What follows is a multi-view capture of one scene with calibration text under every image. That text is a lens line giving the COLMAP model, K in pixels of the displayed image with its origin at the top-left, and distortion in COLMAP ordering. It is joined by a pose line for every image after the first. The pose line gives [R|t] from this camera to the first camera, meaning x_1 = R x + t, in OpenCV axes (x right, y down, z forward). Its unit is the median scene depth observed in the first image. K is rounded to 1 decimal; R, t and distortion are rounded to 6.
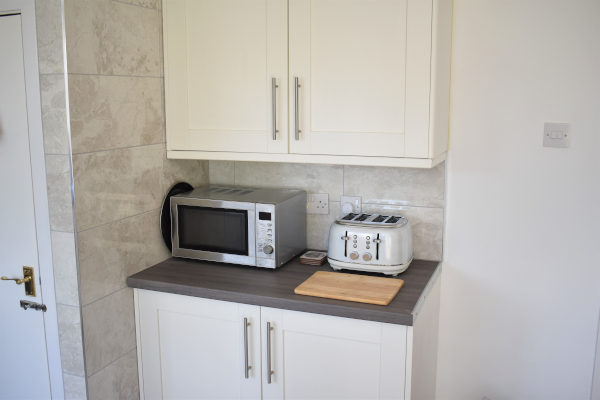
lens RADIAL K [[627.2, 0, 299.6], [0, 627.2, 198.4], [0, 0, 1]] dist [-0.032531, 0.000000]
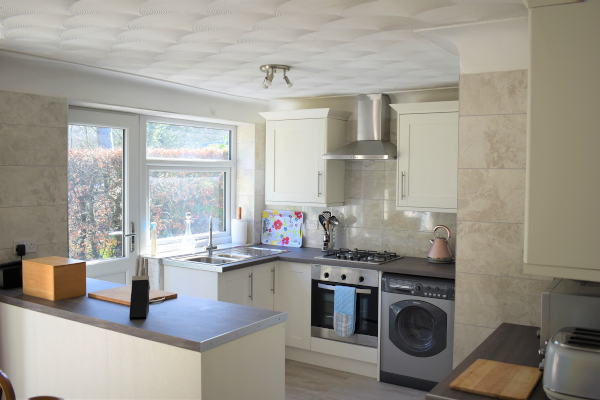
lens RADIAL K [[574.0, 0, 299.6], [0, 574.0, 200.7], [0, 0, 1]] dist [-0.016346, 0.000000]
pose [[-0.192016, 0.045738, -0.980325, 1.019064], [-0.170118, 0.982240, 0.079149, -0.153059], [0.966535, 0.181969, -0.180825, 0.816367]]
